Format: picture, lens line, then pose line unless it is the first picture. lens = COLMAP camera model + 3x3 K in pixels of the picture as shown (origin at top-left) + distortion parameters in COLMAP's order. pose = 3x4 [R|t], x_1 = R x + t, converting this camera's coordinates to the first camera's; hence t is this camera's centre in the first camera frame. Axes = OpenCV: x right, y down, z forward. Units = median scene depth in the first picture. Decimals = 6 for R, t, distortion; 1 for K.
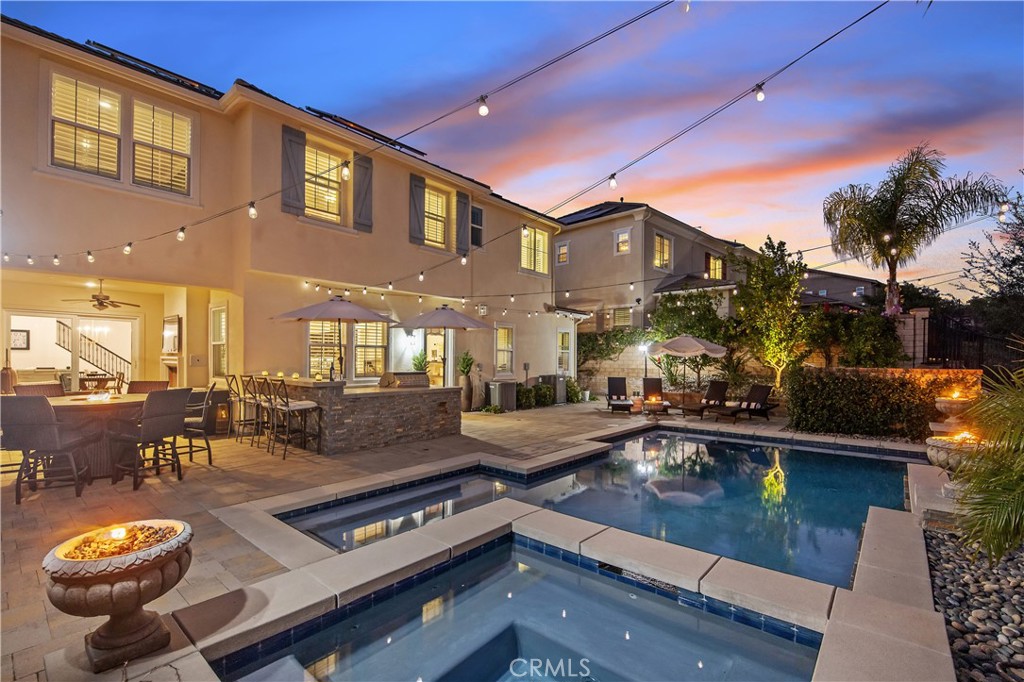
lens RADIAL K [[451.8, 0, 519.7], [0, 451.8, 356.7], [0, 0, 1]] dist [-0.008830, 0.000810]
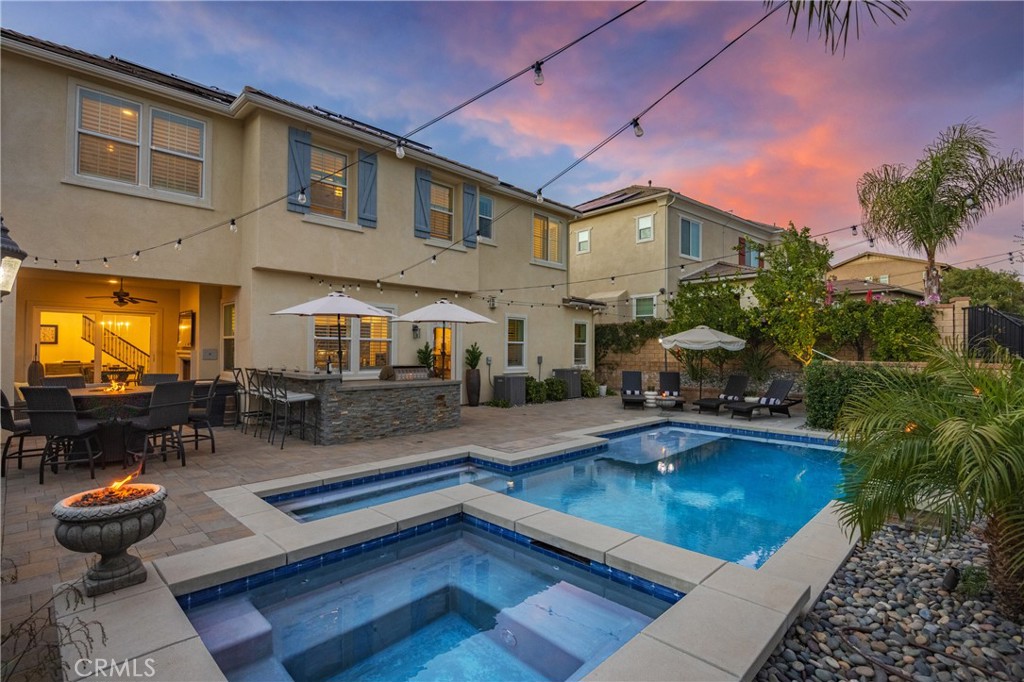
lens RADIAL K [[481.7, 0, 520.0], [0, 481.7, 338.6], [0, 0, 1]] dist [-0.002746, -0.000483]
pose [[0.997793, -0.002259, -0.066364, 0.079031], [0.000818, 0.999764, -0.021729, -0.002896], [0.066398, 0.021626, 0.997559, -0.064975]]
